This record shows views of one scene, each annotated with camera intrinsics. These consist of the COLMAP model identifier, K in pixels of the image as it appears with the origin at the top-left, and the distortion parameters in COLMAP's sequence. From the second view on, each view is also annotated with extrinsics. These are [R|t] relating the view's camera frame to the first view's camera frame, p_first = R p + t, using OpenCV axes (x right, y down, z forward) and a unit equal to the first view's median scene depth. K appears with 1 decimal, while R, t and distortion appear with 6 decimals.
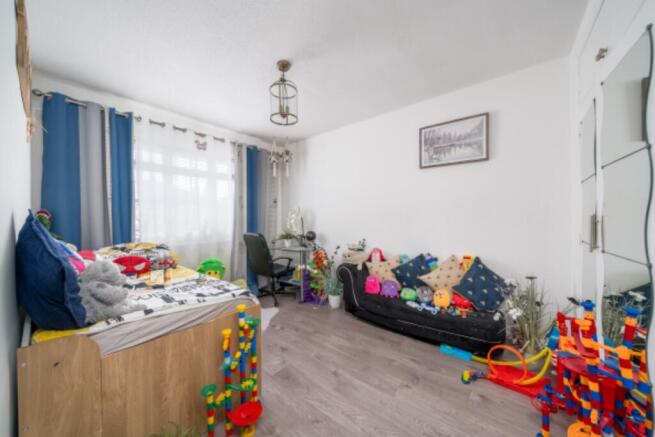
lens RADIAL K [[245.3, 0, 327.7], [0, 245.3, 218.4], [0, 0, 1]] dist [0.000737, -0.000035]
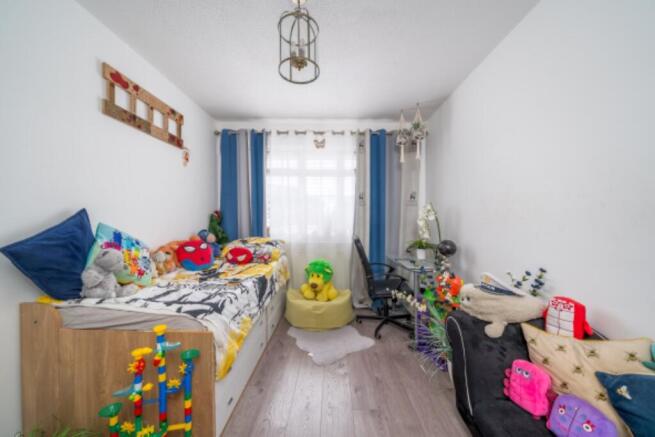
lens RADIAL K [[238.3, 0, 327.5], [0, 238.3, 218.5], [0, 0, 1]] dist [0.000057, 0.000105]
pose [[0.597278, 0.014453, -0.801904, 0.279404], [-0.016377, 0.999849, 0.005823, -0.003007], [0.801867, 0.009655, 0.597424, 0.465752]]
